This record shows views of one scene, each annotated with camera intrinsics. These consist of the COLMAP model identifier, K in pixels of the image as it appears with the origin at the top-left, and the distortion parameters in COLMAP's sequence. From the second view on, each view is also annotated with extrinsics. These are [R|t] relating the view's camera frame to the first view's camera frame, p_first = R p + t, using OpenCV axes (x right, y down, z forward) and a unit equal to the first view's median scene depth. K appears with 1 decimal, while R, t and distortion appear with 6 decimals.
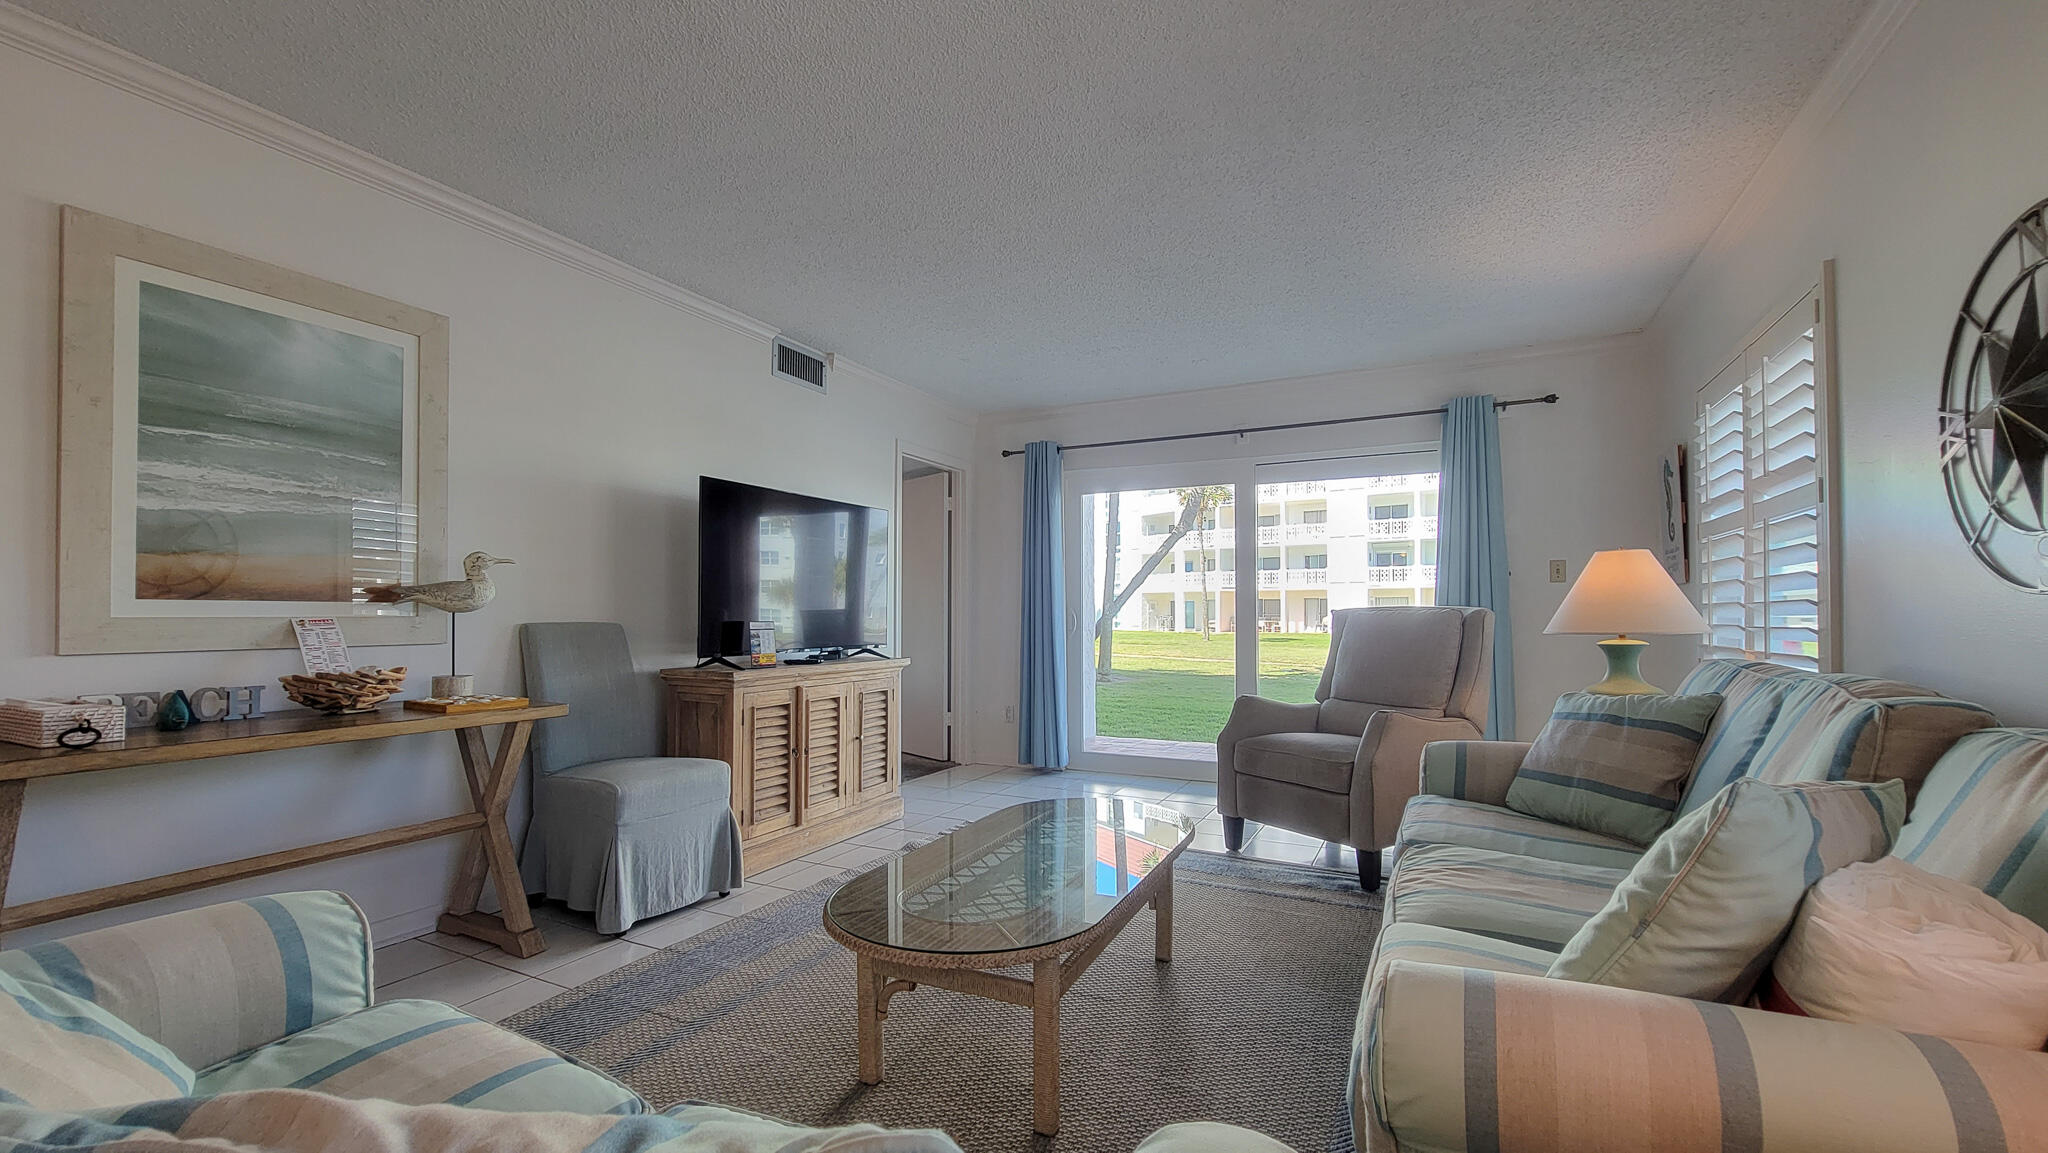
lens RADIAL K [[842.2, 0, 1027.2], [0, 842.2, 601.9], [0, 0, 1]] dist [-0.003204, -0.001615]
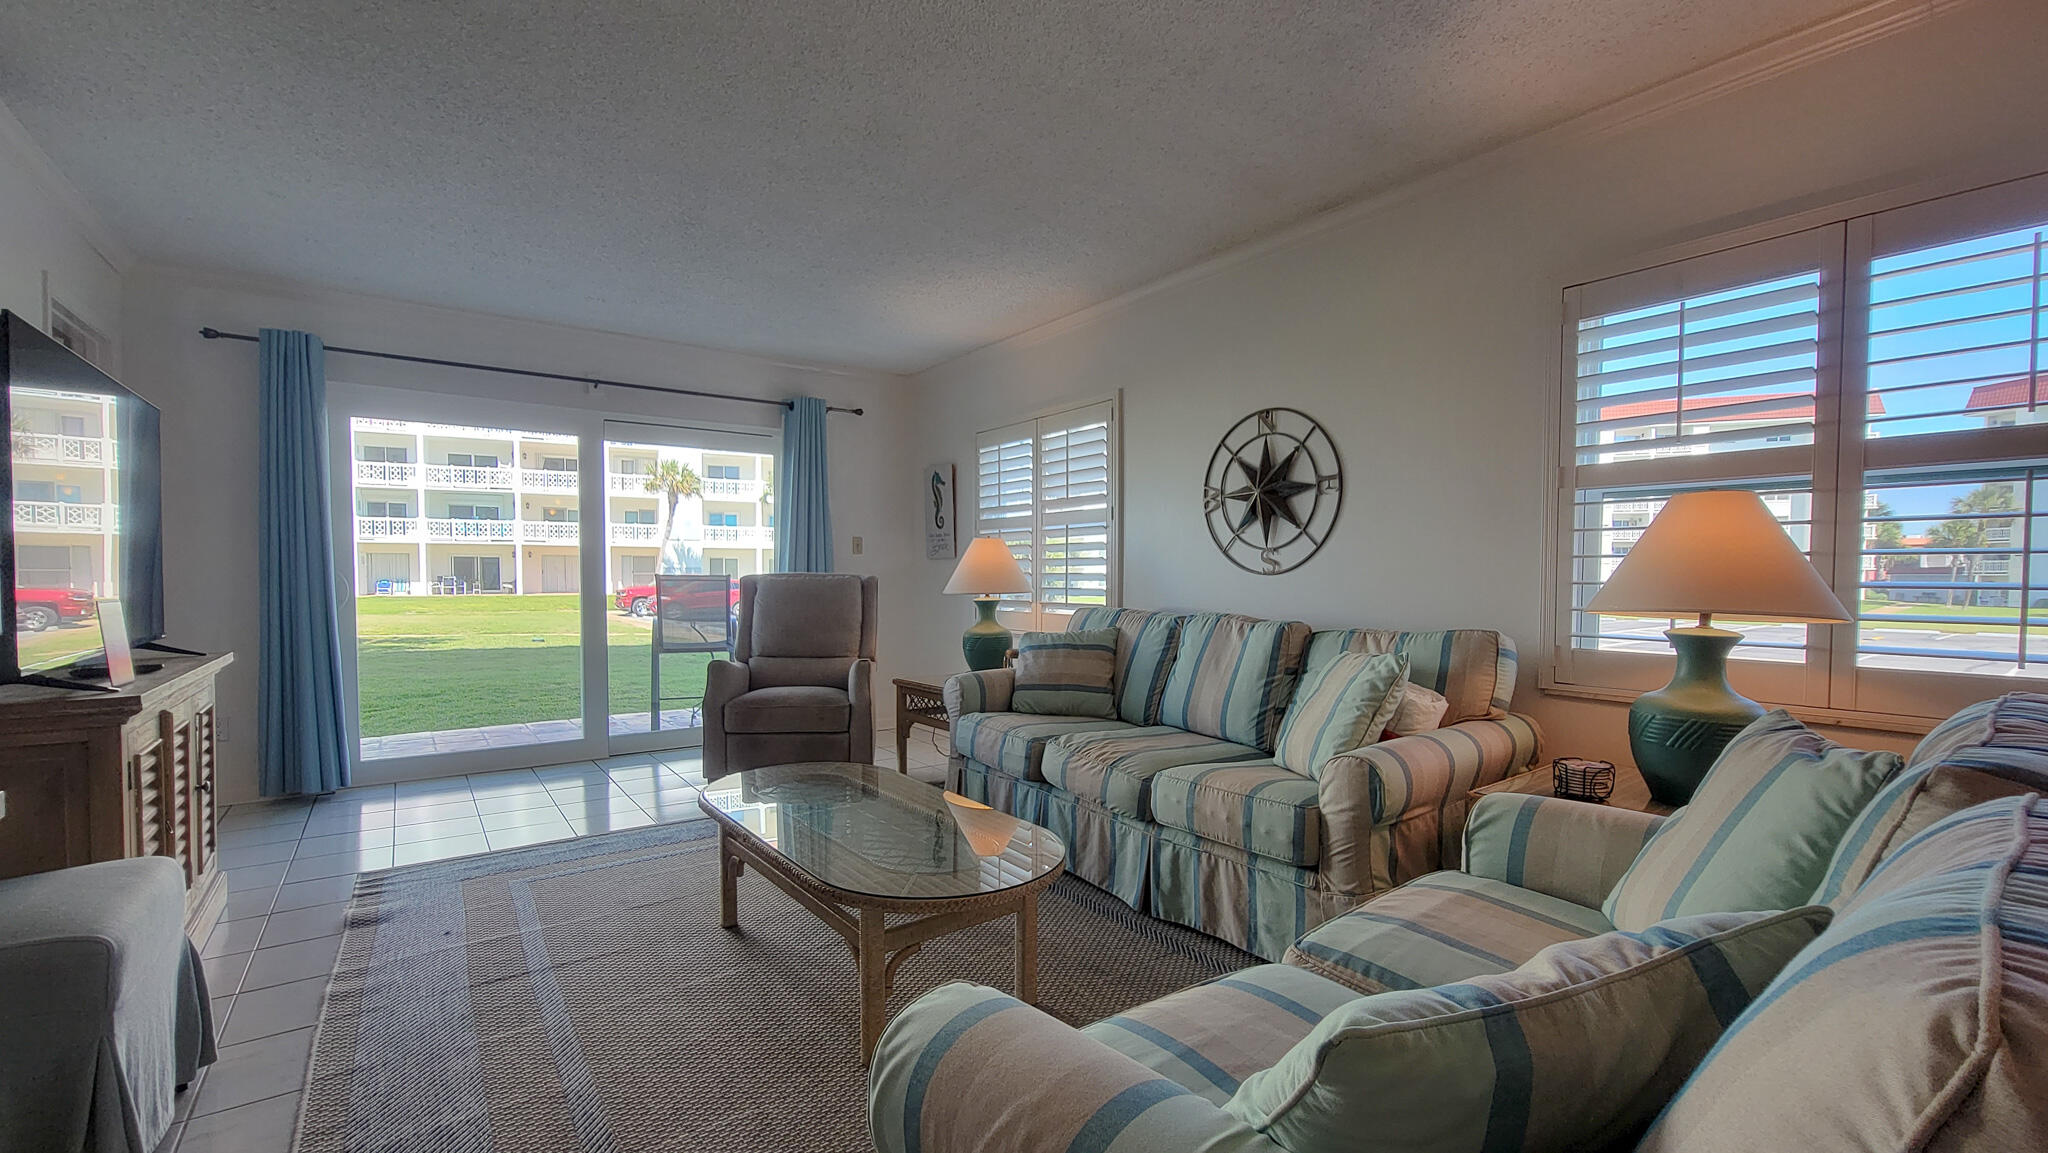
lens RADIAL K [[842.2, 0, 1015.9], [0, 842.2, 592.6], [0, 0, 1]] dist [-0.003204, -0.001615]
pose [[0.453425, -0.019085, 0.891090, -0.446754], [-0.016197, 0.999429, 0.029647, -0.006122], [-0.891147, -0.027876, 0.452857, 0.197543]]
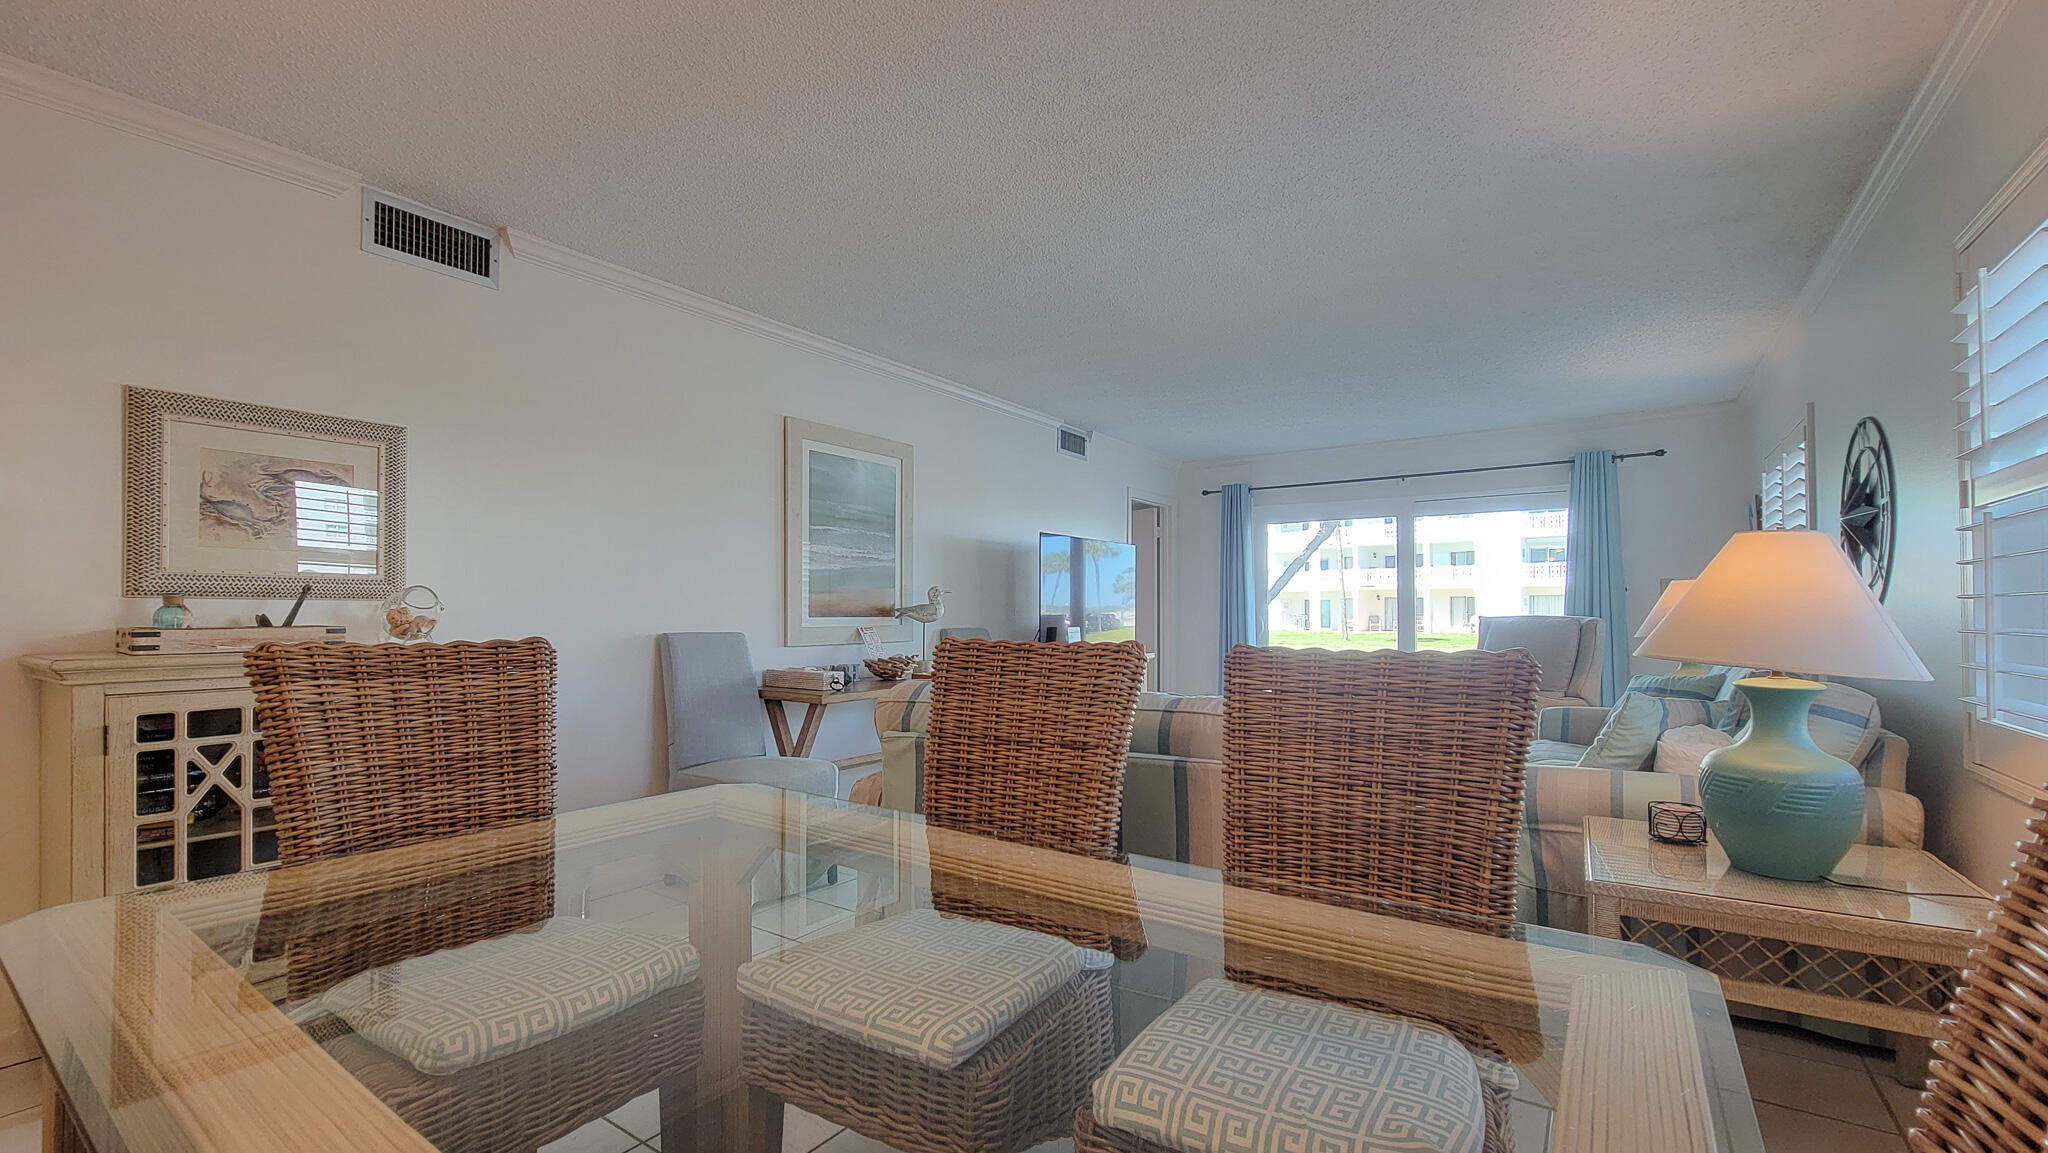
lens RADIAL K [[842.2, 0, 1029.6], [0, 842.2, 606.8], [0, 0, 1]] dist [-0.003204, -0.001615]
pose [[0.989536, -0.002500, -0.144265, -0.146121], [0.003606, 0.999966, 0.007406, -0.020114], [0.144241, -0.007849, 0.989511, -0.412990]]
